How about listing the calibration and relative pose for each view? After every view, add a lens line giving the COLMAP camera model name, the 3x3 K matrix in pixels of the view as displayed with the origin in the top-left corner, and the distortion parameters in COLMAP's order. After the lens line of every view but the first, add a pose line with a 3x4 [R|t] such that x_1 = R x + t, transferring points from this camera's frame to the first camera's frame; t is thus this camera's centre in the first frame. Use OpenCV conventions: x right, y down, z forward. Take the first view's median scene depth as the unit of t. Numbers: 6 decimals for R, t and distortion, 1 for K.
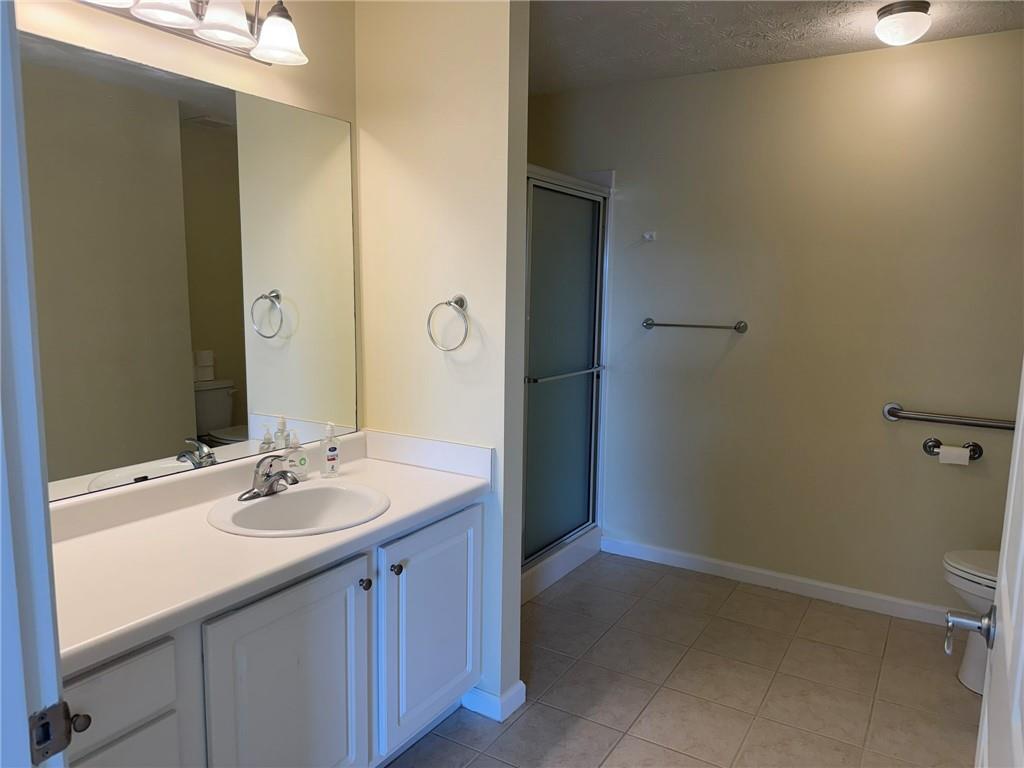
lens RADIAL K [[721.2, 0, 512.0], [0, 721.2, 384.0], [0, 0, 1]] dist [0.127199, -0.175127]
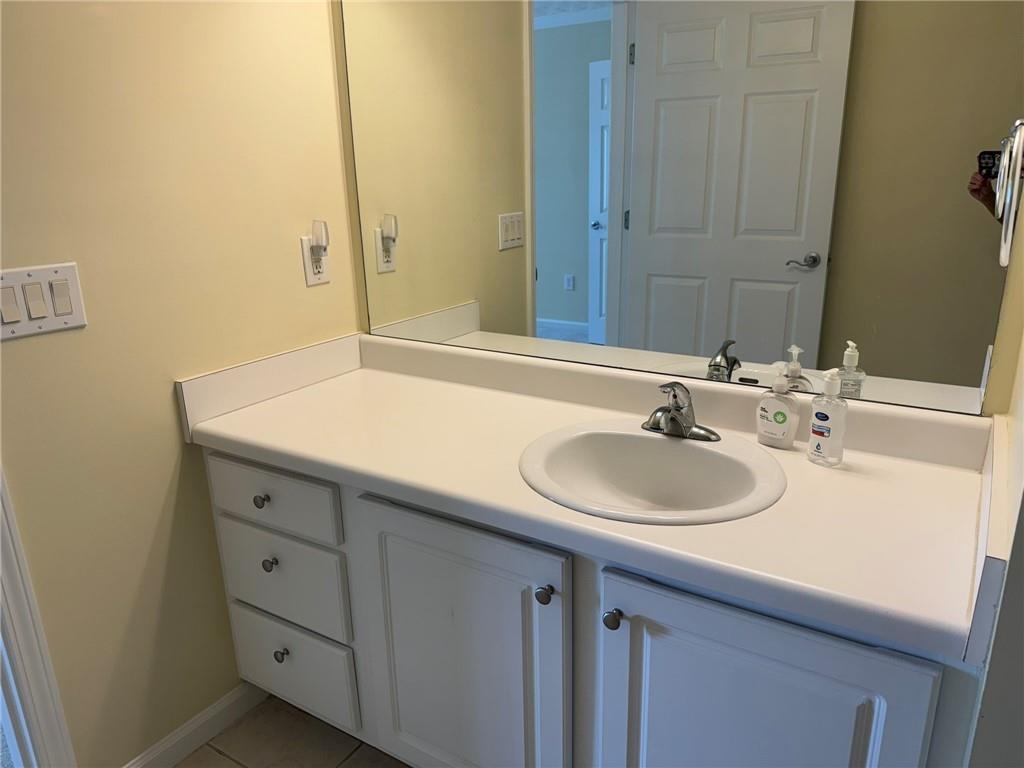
lens RADIAL K [[721.2, 0, 512.0], [0, 721.2, 384.0], [0, 0, 1]] dist [0.127199, -0.175127]
pose [[-0.015363, 0.273779, -0.961670, 0.295270], [-0.108348, 0.955664, 0.273800, -0.063422], [0.993994, 0.108402, 0.014982, 0.749782]]
